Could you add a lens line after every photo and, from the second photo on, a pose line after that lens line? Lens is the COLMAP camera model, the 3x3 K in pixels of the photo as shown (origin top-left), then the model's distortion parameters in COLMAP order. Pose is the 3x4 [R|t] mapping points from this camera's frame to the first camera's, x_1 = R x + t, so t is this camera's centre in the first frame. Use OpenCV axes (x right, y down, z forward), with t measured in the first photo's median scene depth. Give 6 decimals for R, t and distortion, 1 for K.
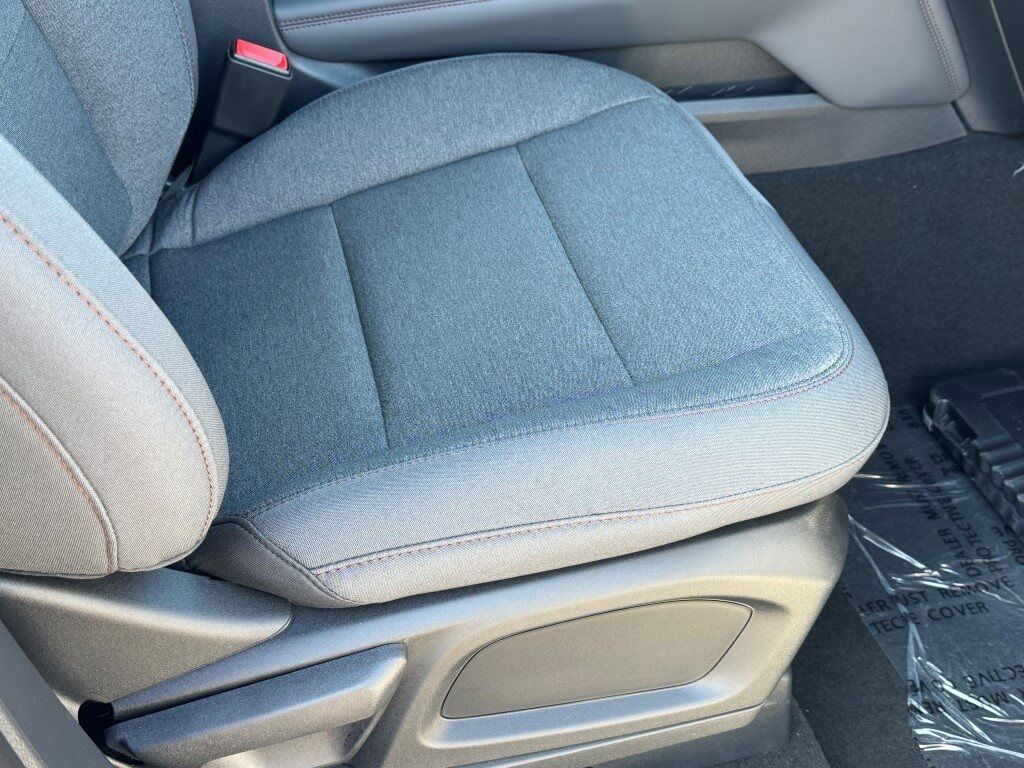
lens RADIAL K [[1140.9, 0, 517.9], [0, 1140.9, 381.0], [0, 0, 1]] dist [0.085294, 0.000000]
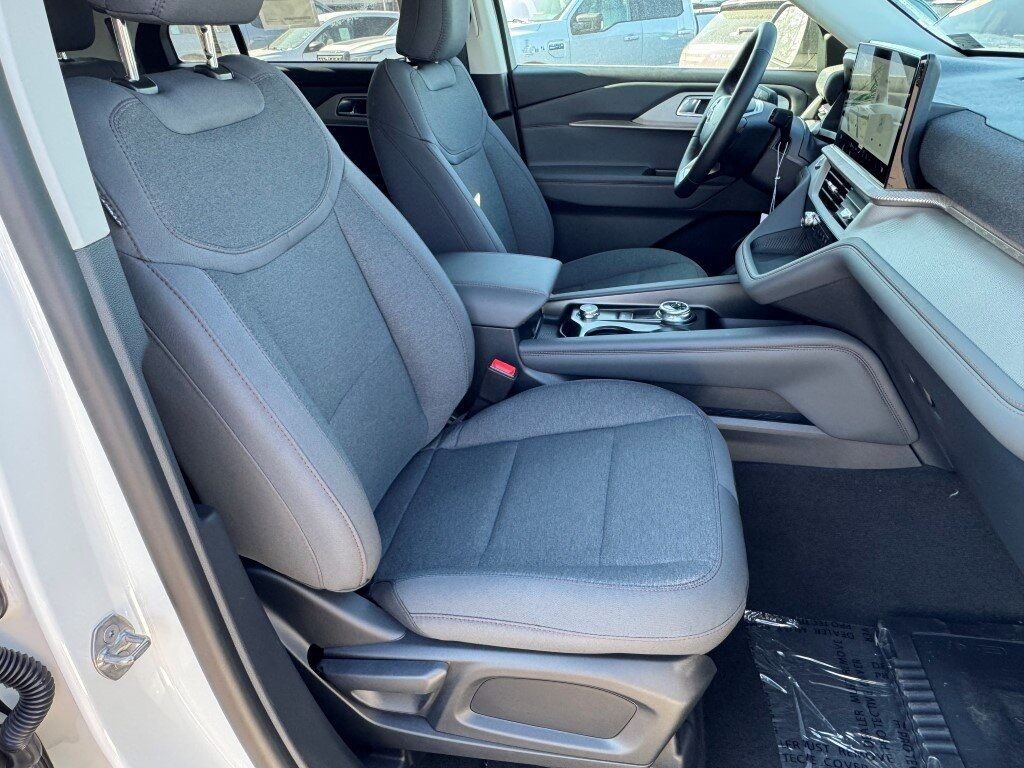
lens RADIAL K [[677.2, 0, 513.3], [0, 677.2, 394.2], [0, 0, 1]] dist [0.005168, -0.005019]
pose [[0.905596, 0.149913, -0.396764, 0.292971], [-0.220462, 0.965530, -0.138379, -0.066200], [0.362343, 0.212787, 0.907430, -0.111564]]
